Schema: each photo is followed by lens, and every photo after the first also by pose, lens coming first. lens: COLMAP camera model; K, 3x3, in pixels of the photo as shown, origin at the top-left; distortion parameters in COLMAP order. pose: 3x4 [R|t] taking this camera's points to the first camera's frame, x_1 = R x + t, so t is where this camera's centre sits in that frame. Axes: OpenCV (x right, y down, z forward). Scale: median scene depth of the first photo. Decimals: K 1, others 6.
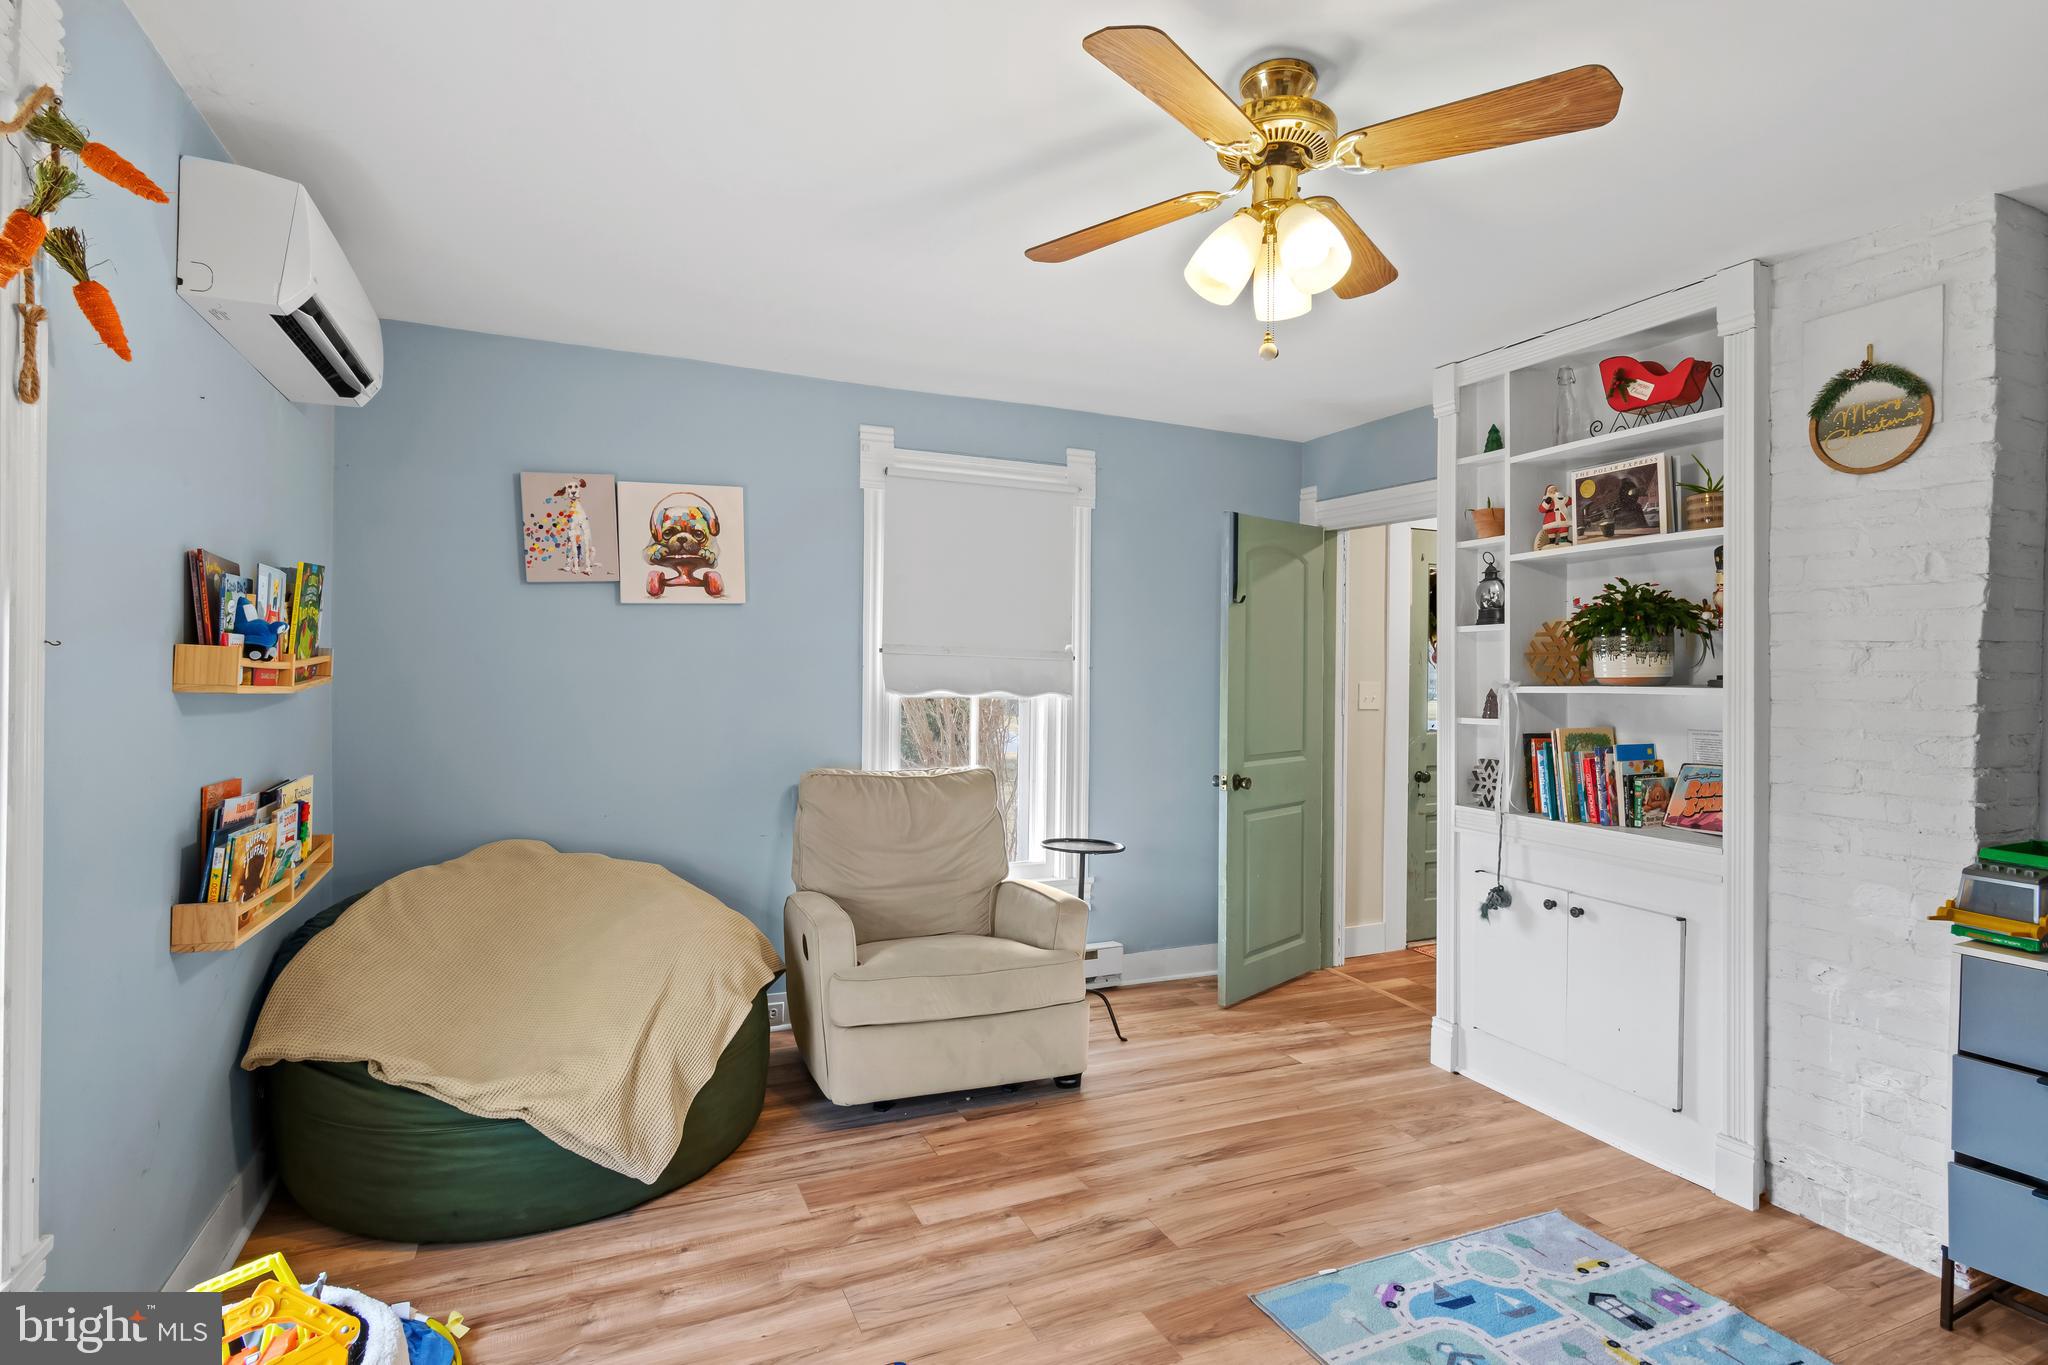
lens RADIAL K [[1023.1, 0, 1032.0], [0, 1023.1, 676.6], [0, 0, 1]] dist [-0.004511, -0.001525]
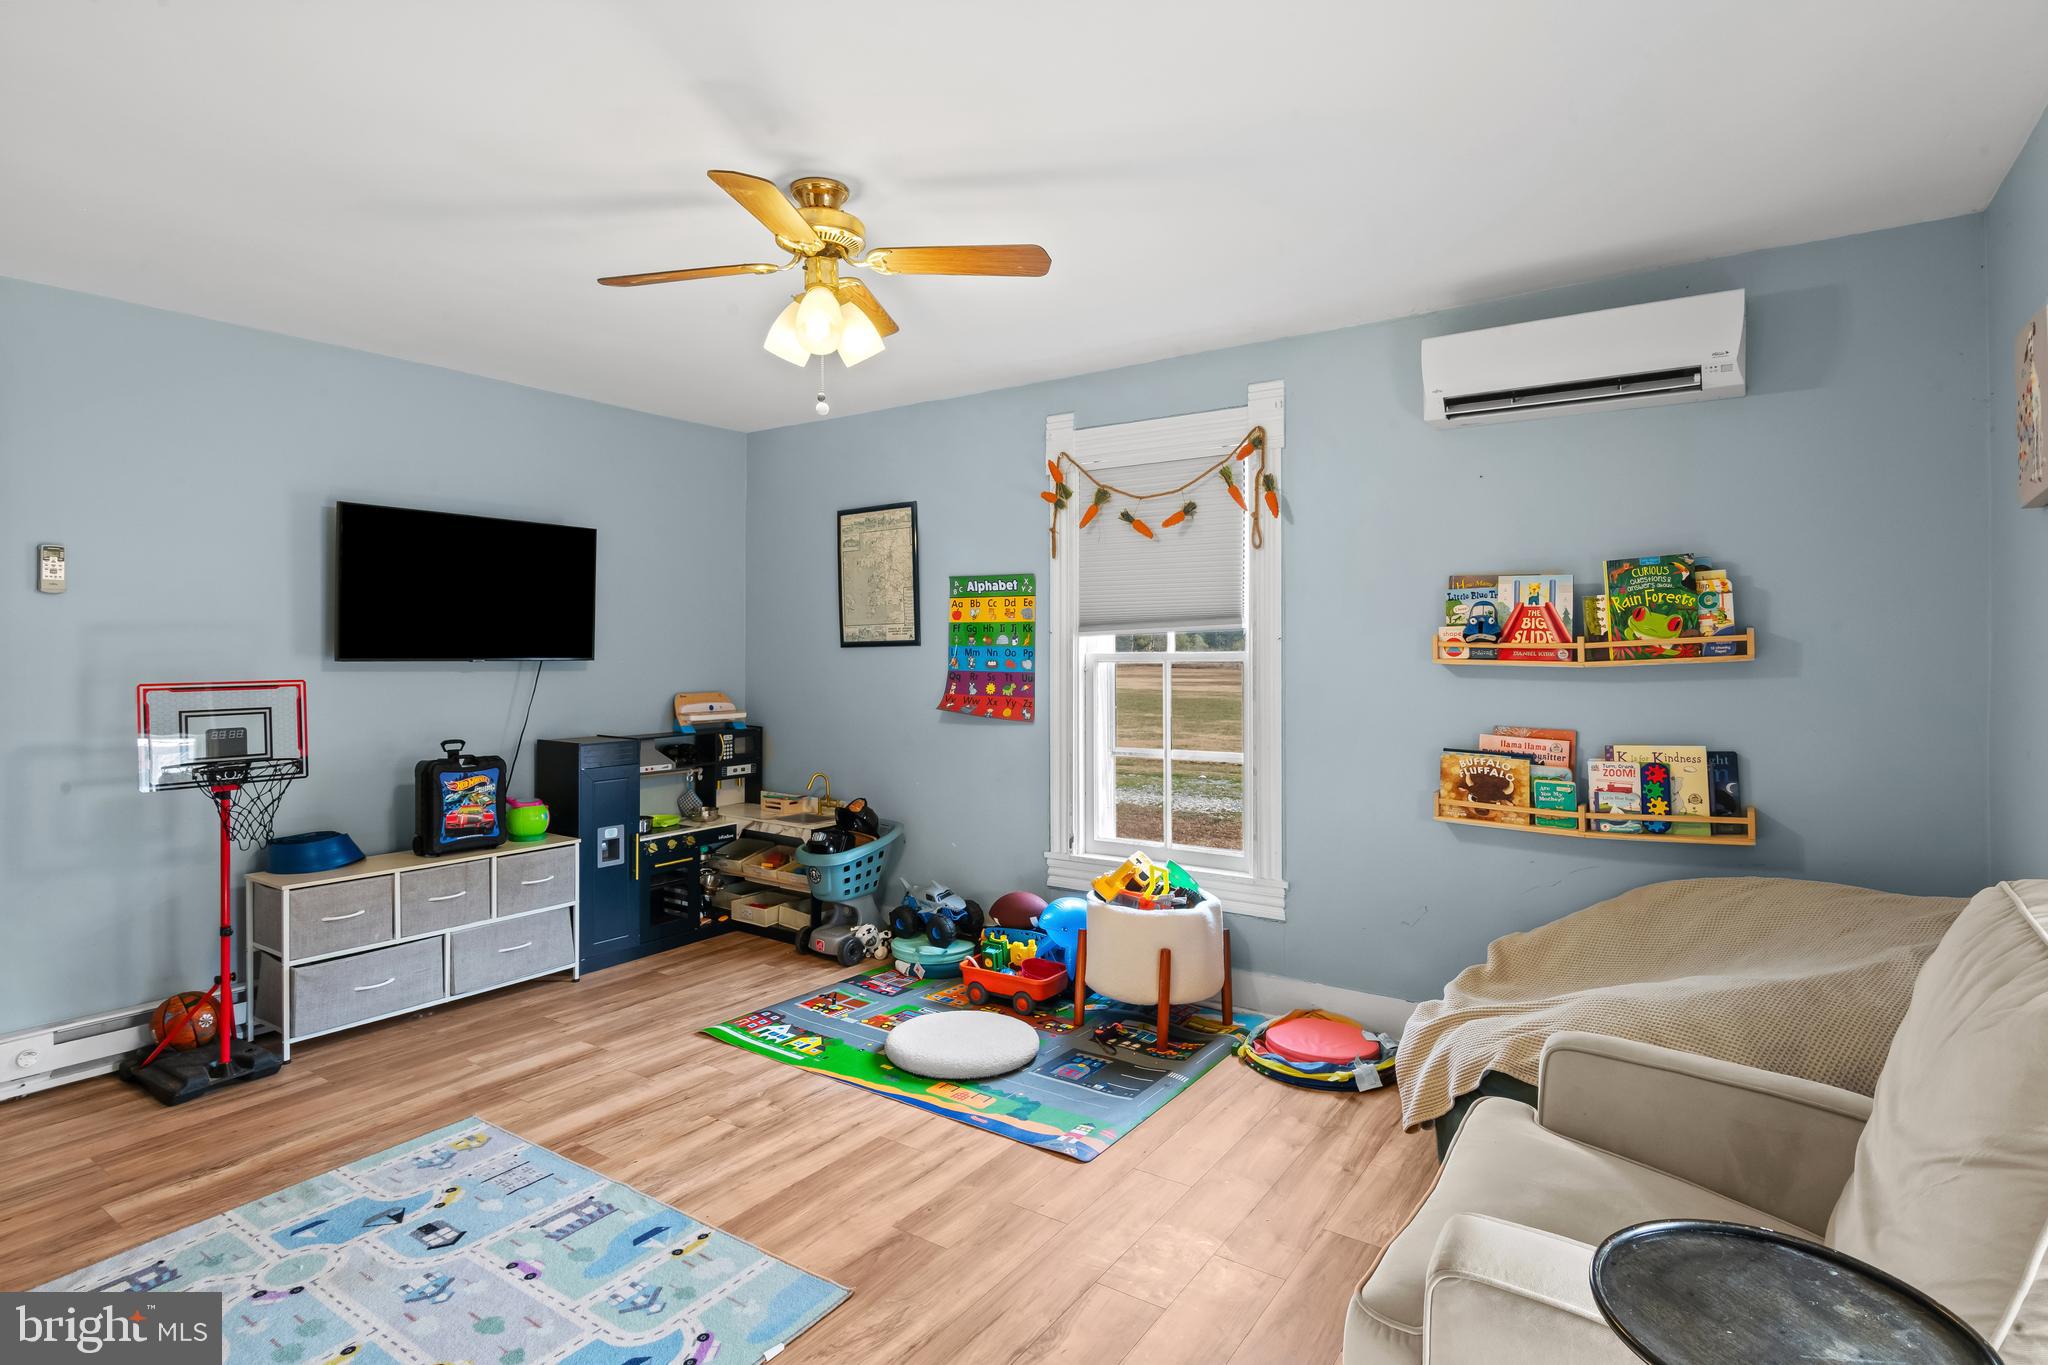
lens RADIAL K [[1023.1, 0, 1019.9], [0, 1023.1, 655.2], [0, 0, 1]] dist [-0.004511, -0.001525]
pose [[-0.861473, -0.006720, -0.507758, 0.409116], [-0.008909, 0.999959, 0.001881, 0.003866], [0.507725, 0.006144, -0.861497, 1.368154]]
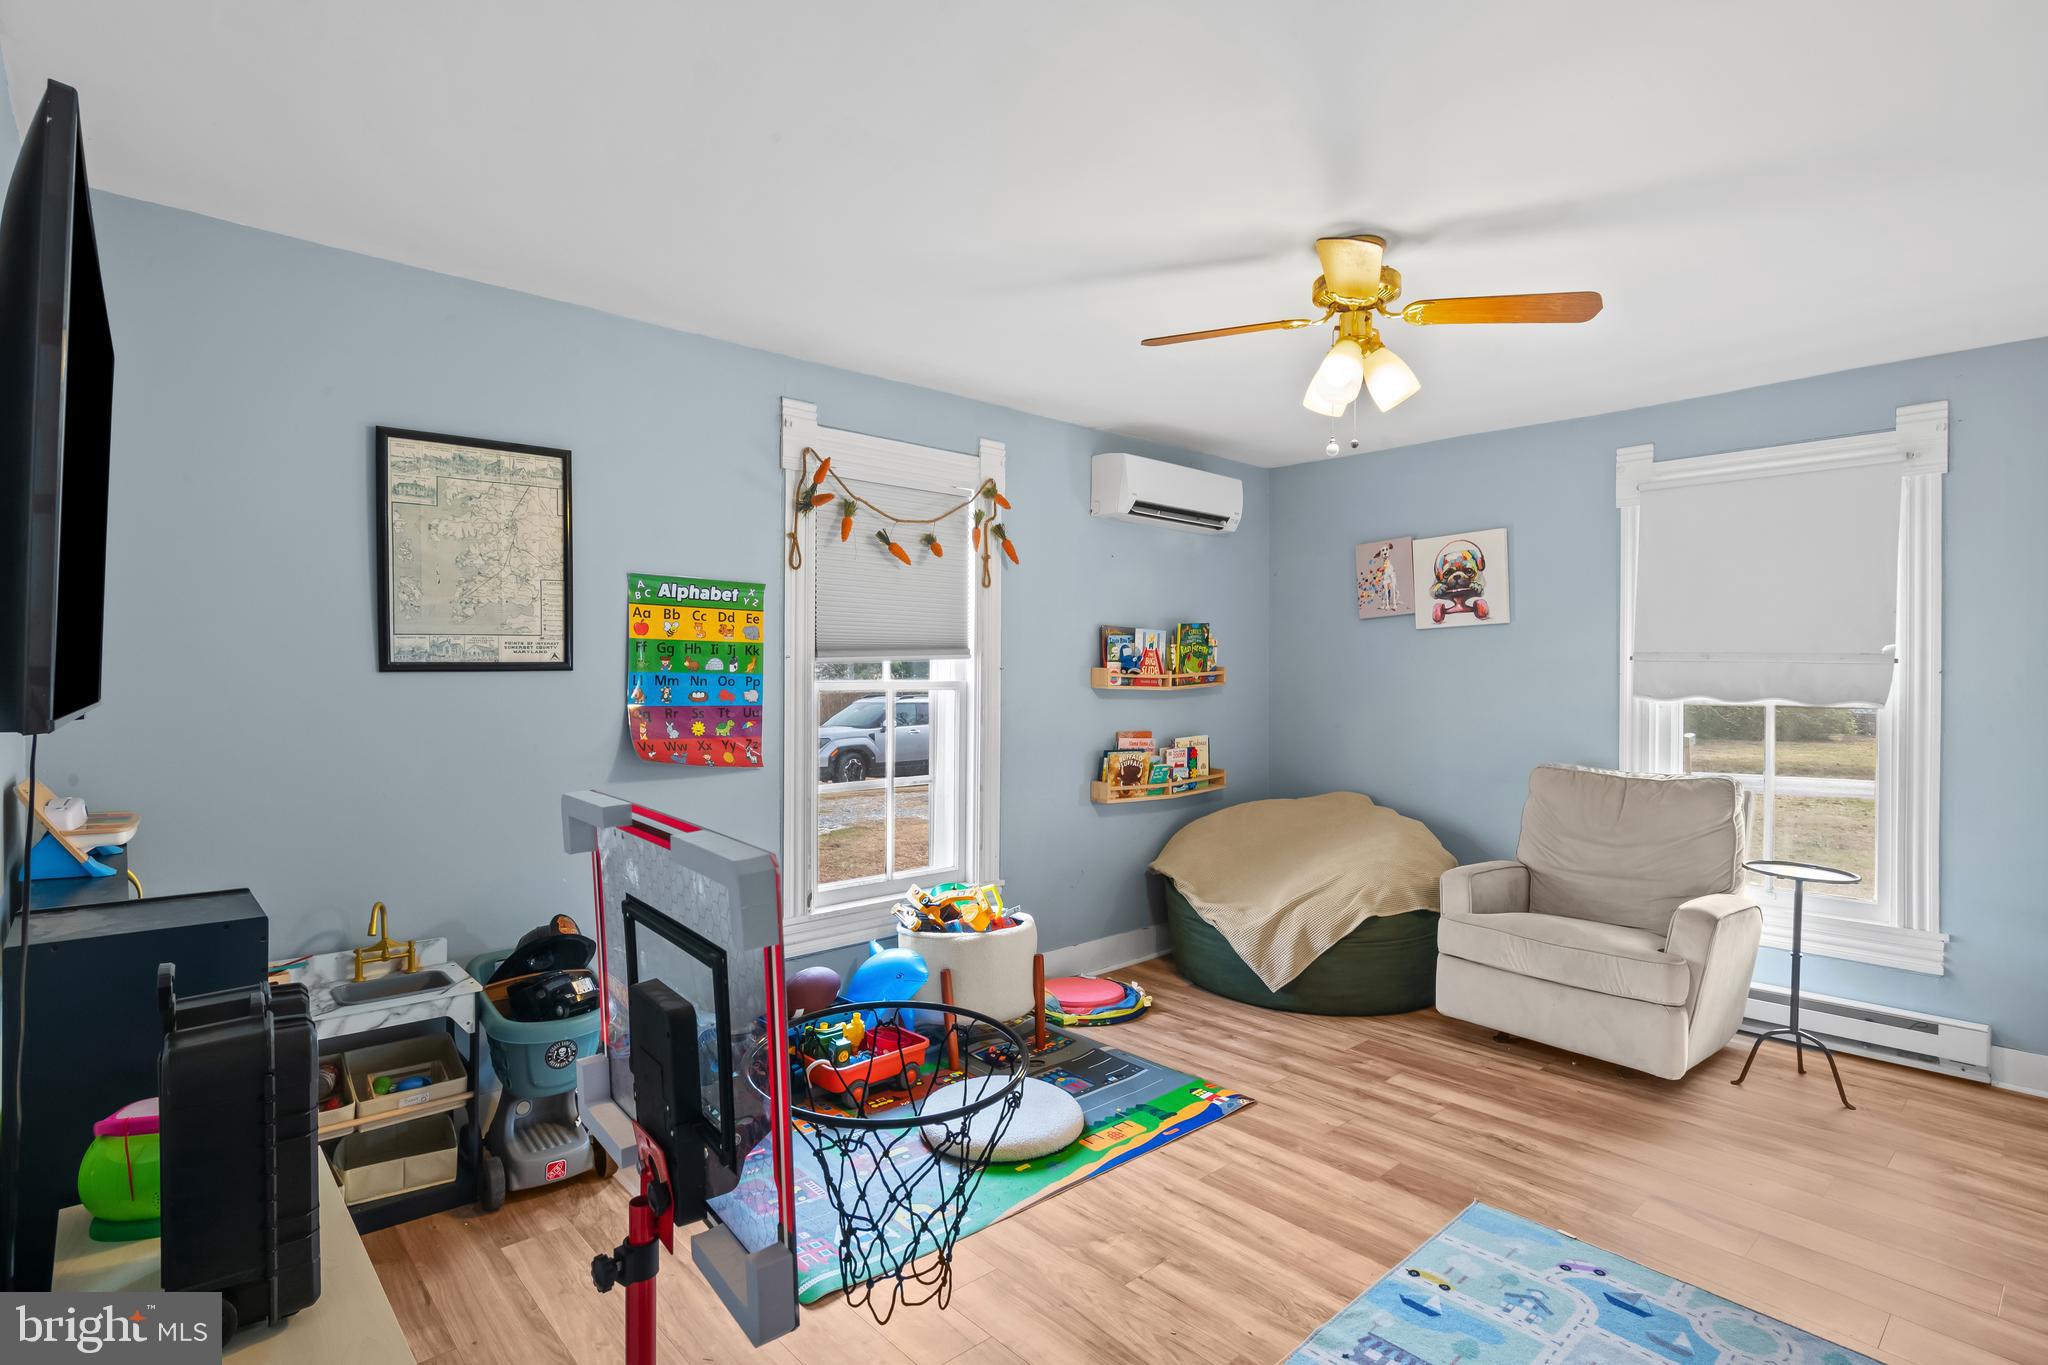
lens RADIAL K [[1023.1, 0, 1008.0], [0, 1023.1, 682.7], [0, 0, 1]] dist [-0.004511, -0.001525]
pose [[0.291796, -0.001804, -0.956479, 0.856375], [-0.004201, 0.999986, -0.003168, 0.007203], [0.956471, 0.004943, 0.291785, 0.092045]]
